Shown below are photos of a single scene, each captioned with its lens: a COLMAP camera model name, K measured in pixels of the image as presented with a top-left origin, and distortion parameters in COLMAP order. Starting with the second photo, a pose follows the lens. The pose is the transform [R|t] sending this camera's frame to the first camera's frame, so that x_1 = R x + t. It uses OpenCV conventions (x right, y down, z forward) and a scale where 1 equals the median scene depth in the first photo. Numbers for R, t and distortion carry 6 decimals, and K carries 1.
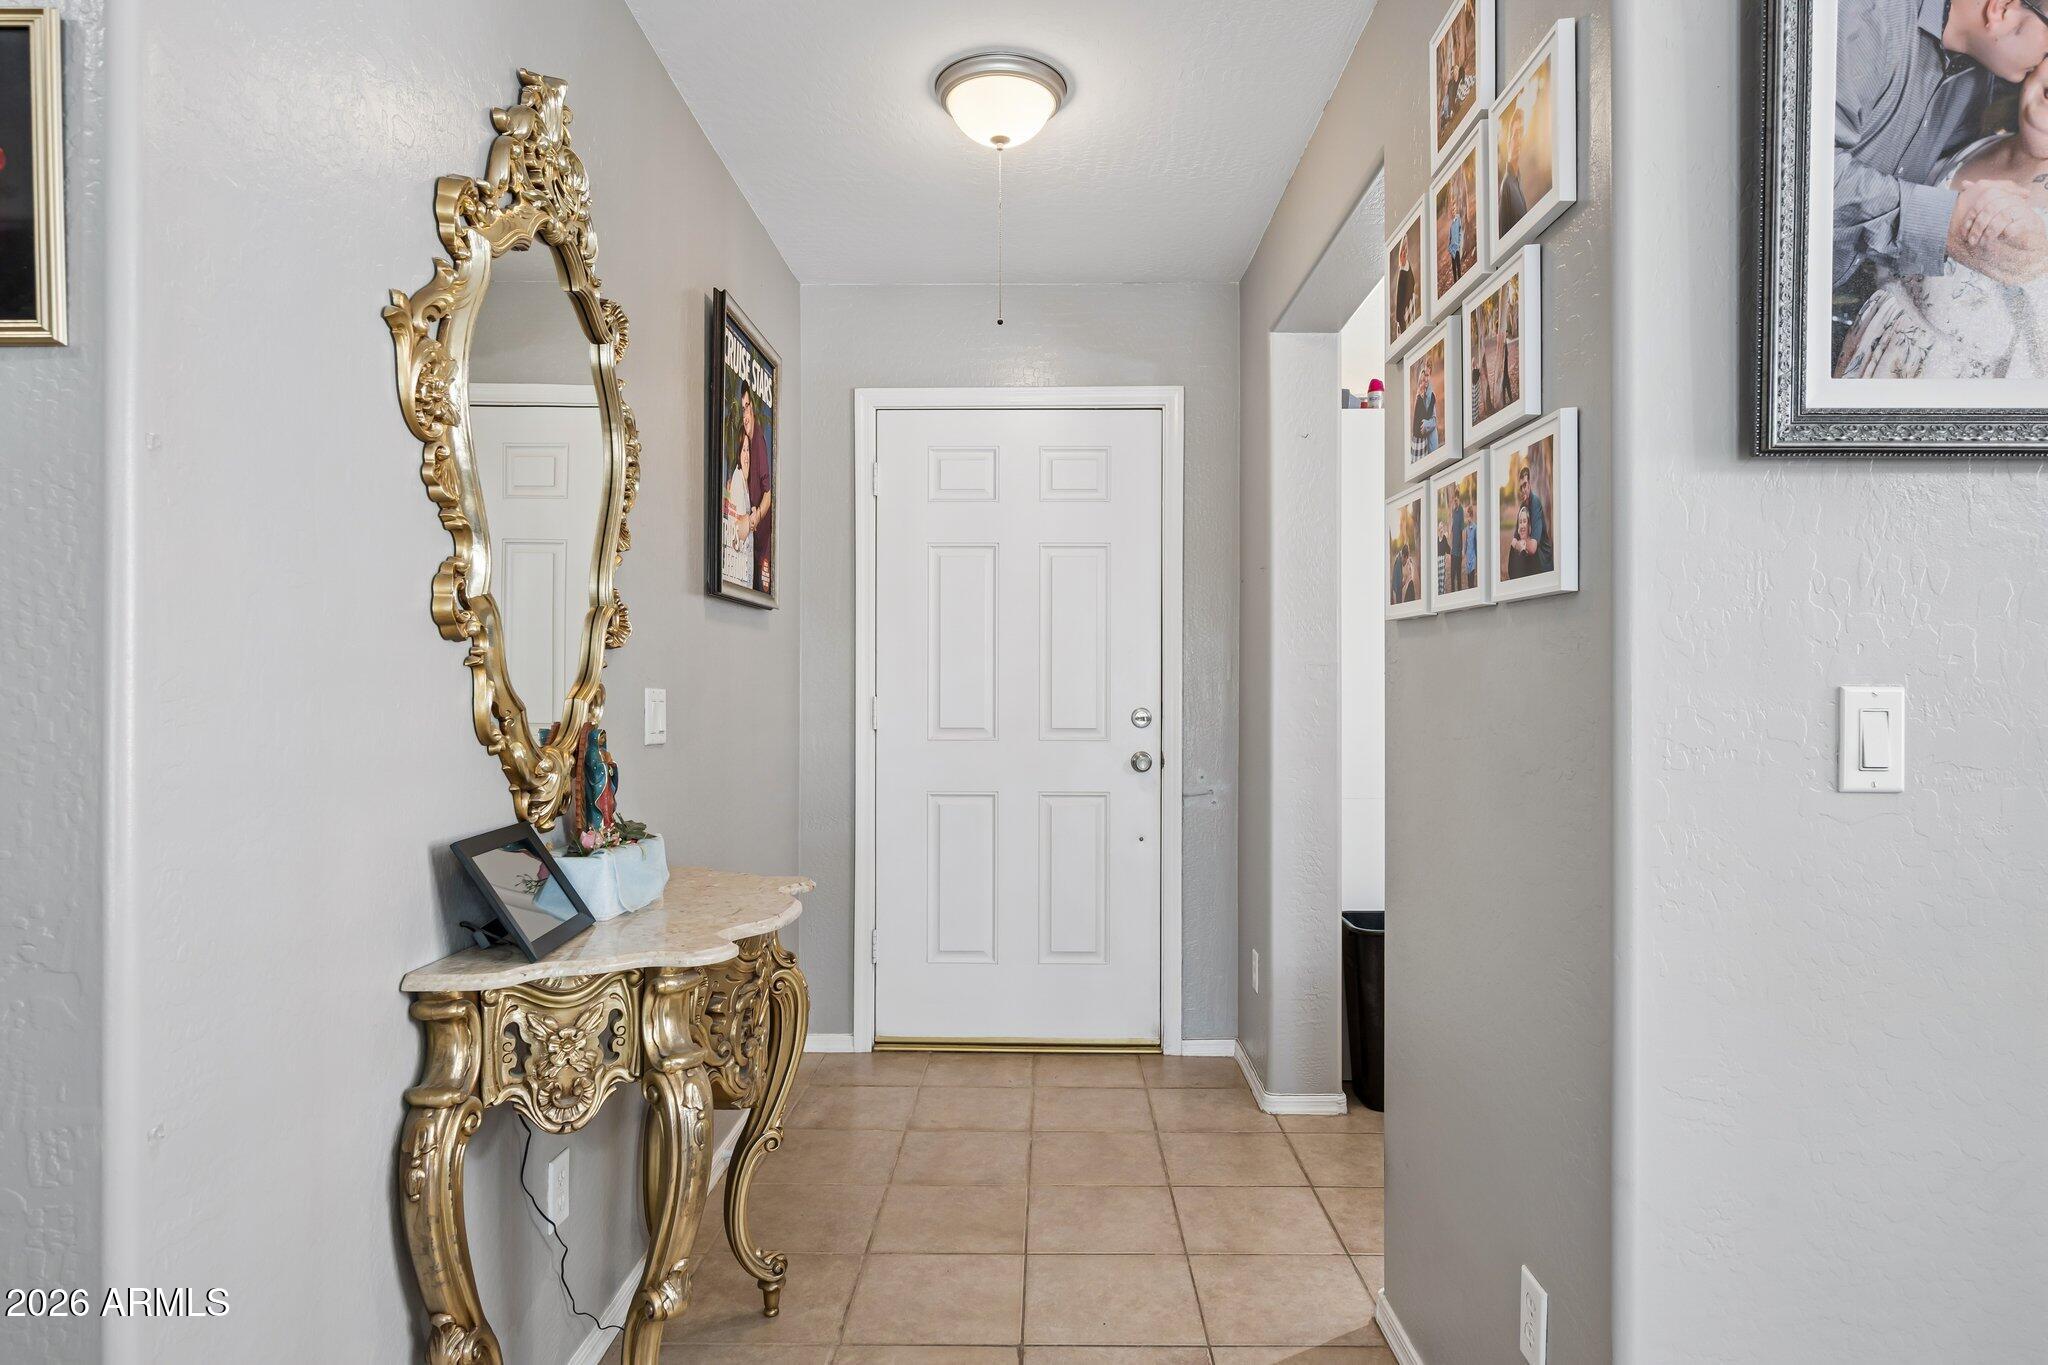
lens RADIAL K [[1139.1, 0, 1032.4], [0, 1139.1, 687.6], [0, 0, 1]] dist [-0.004868, 0.002296]
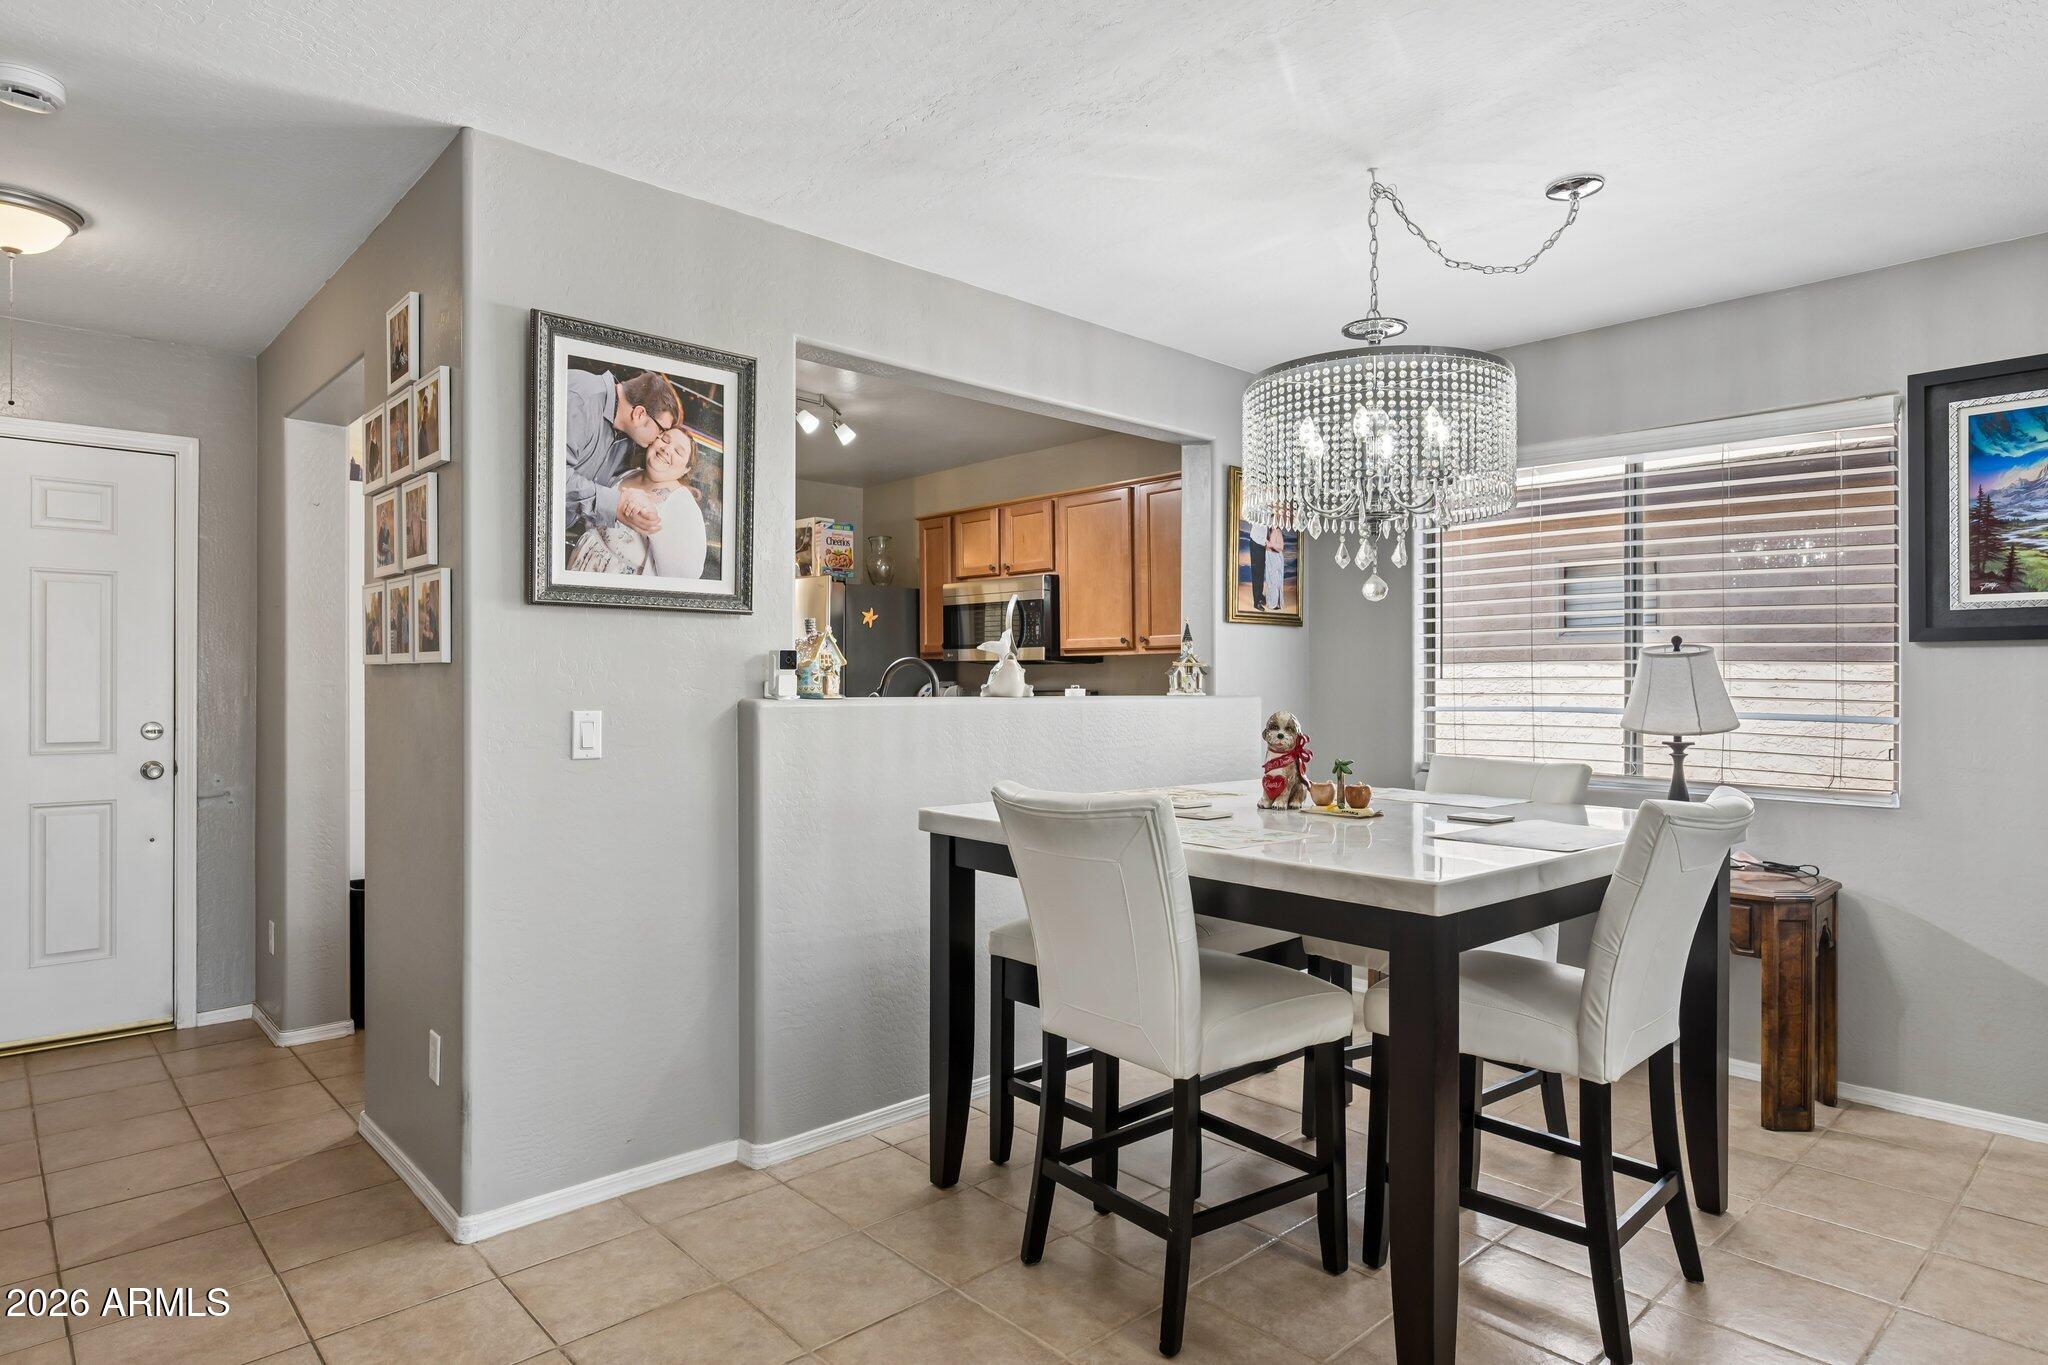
lens RADIAL K [[1150.2, 0, 1030.8], [0, 1150.2, 684.8], [0, 0, 1]] dist [-0.001604, 0.000667]
pose [[0.723755, -0.000102, 0.690057, -0.110974], [0.001166, 0.999999, -0.001076, -0.030973], [-0.690056, 0.001583, 0.723754, -0.775708]]
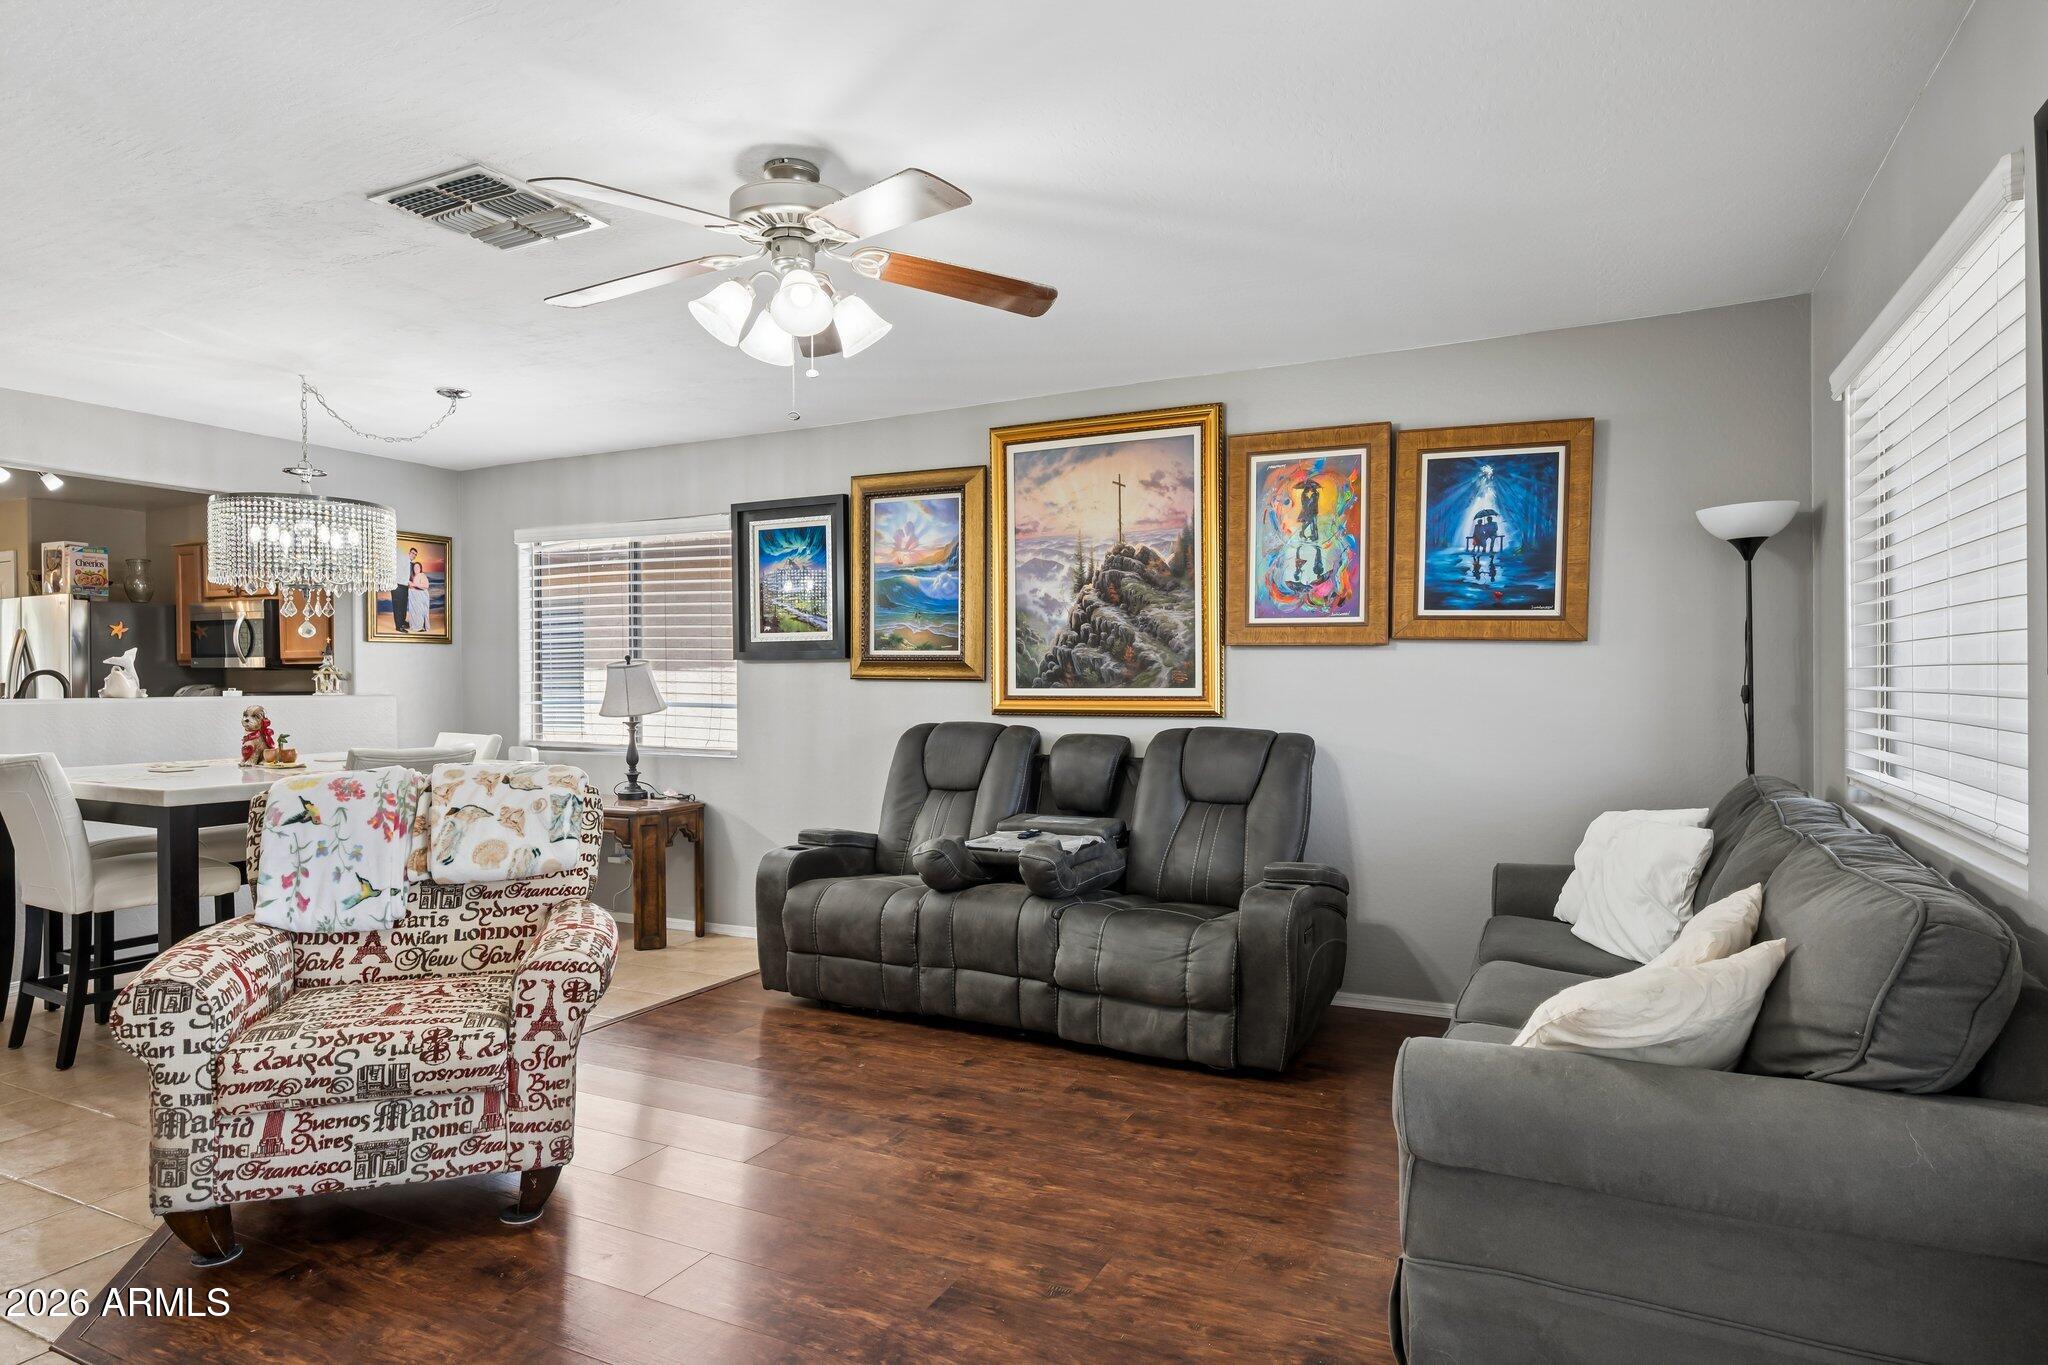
lens RADIAL K [[1150.2, 0, 1040.6], [0, 1150.2, 689.4], [0, 0, 1]] dist [-0.001604, 0.000667]
pose [[0.433507, -0.010416, 0.901090, -0.238867], [0.007231, 0.999941, 0.008080, -0.036189], [-0.901121, 0.003013, 0.433557, -1.965884]]
